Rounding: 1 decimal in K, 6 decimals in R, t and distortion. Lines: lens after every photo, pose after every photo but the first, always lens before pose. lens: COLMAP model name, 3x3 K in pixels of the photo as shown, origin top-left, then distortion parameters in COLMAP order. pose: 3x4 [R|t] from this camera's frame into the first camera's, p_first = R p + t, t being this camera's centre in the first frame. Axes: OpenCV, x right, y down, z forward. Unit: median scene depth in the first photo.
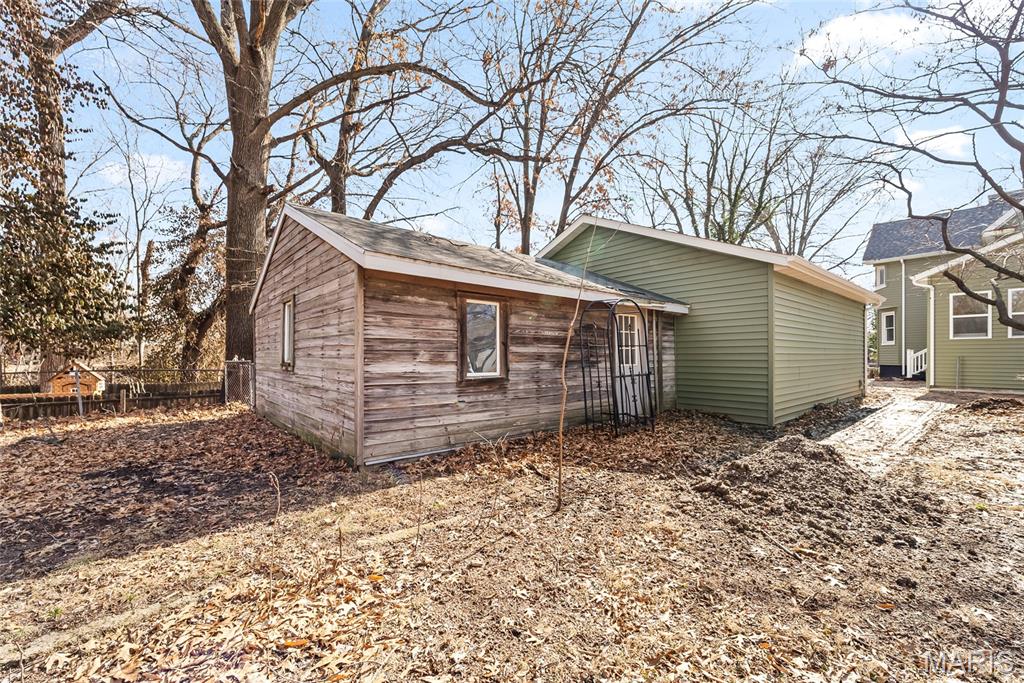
lens RADIAL K [[419.4, 0, 509.2], [0, 419.4, 345.8], [0, 0, 1]] dist [-0.001890, -0.000391]
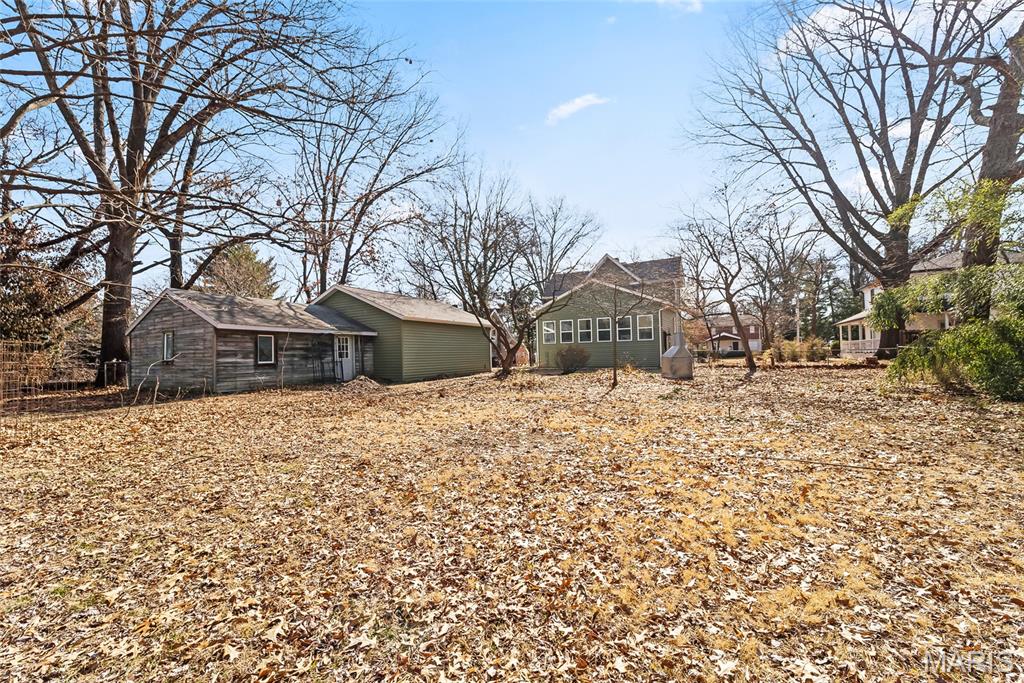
lens RADIAL K [[419.4, 0, 521.7], [0, 419.4, 341.3], [0, 0, 1]] dist [-0.001890, -0.000391]
pose [[0.928084, -0.005318, 0.372332, 0.446605], [0.009870, 0.999898, -0.010320, -0.022788], [-0.372239, 0.013253, 0.928042, -2.044868]]
